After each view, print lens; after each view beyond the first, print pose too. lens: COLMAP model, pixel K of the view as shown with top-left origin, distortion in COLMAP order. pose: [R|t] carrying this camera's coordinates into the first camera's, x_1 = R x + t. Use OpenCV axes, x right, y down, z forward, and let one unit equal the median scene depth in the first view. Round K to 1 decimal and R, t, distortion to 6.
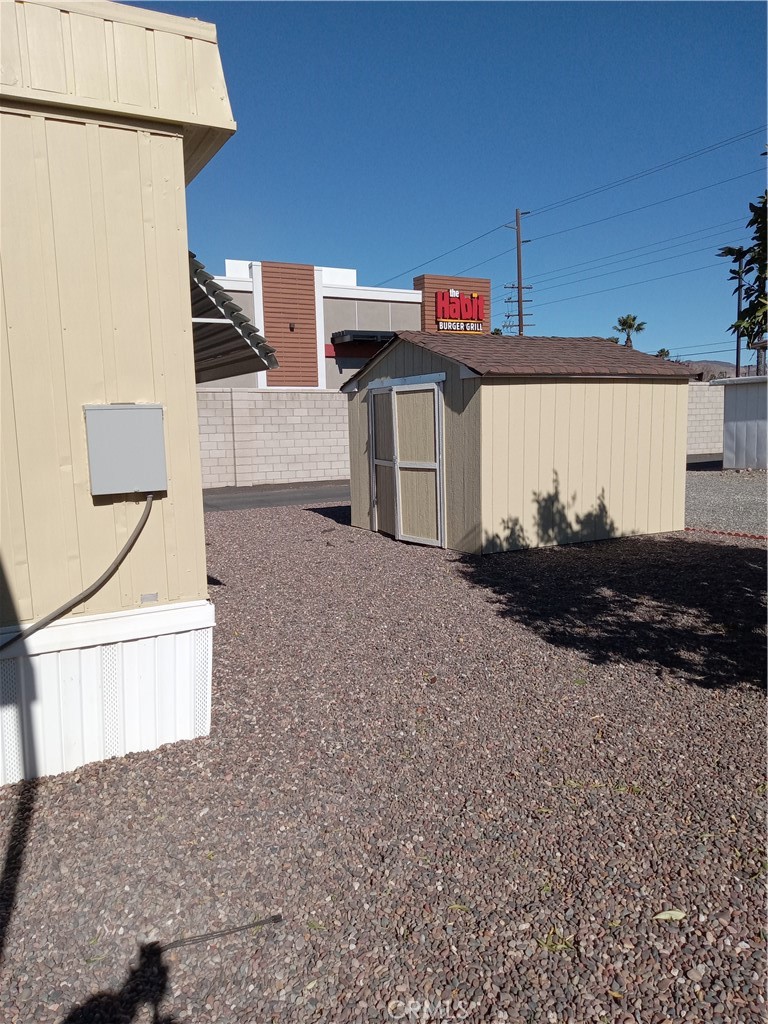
lens RADIAL K [[778.1, 0, 384.0], [0, 778.1, 512.0], [0, 0, 1]] dist [0.006629, 0.003046]
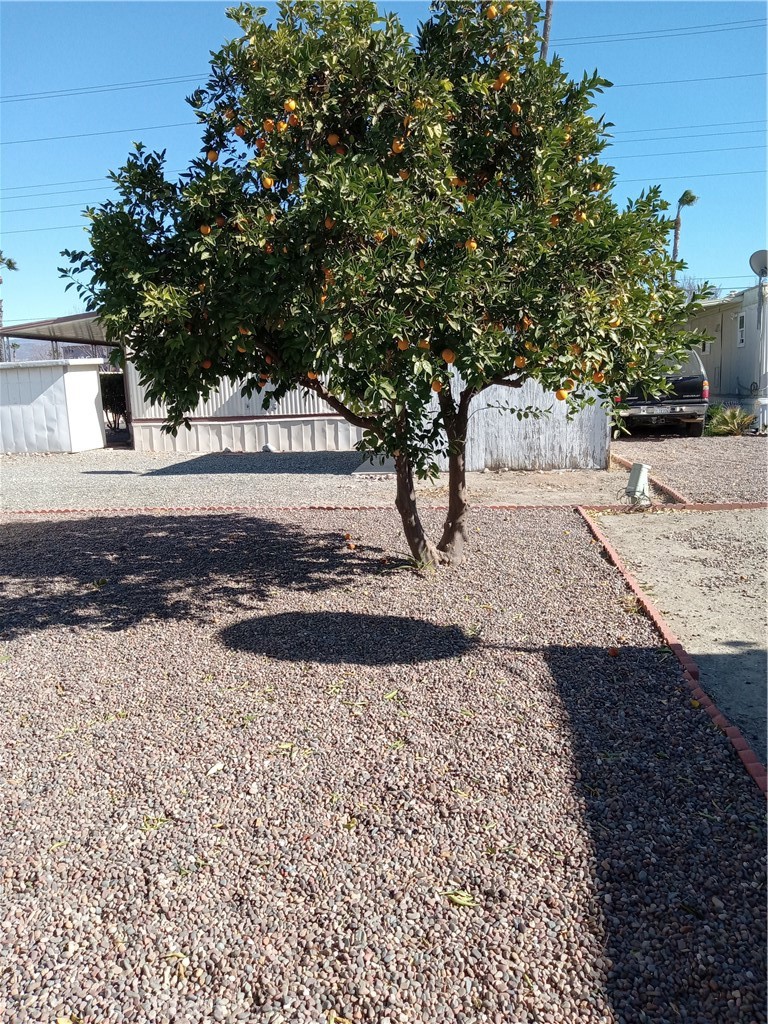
lens RADIAL K [[778.1, 0, 384.0], [0, 778.1, 512.0], [0, 0, 1]] dist [0.006629, 0.003046]
pose [[0.589861, -0.131615, 0.796707, -0.221555], [0.118626, 0.990047, 0.075727, 0.007288], [-0.798744, 0.049842, 0.599603, -0.023787]]
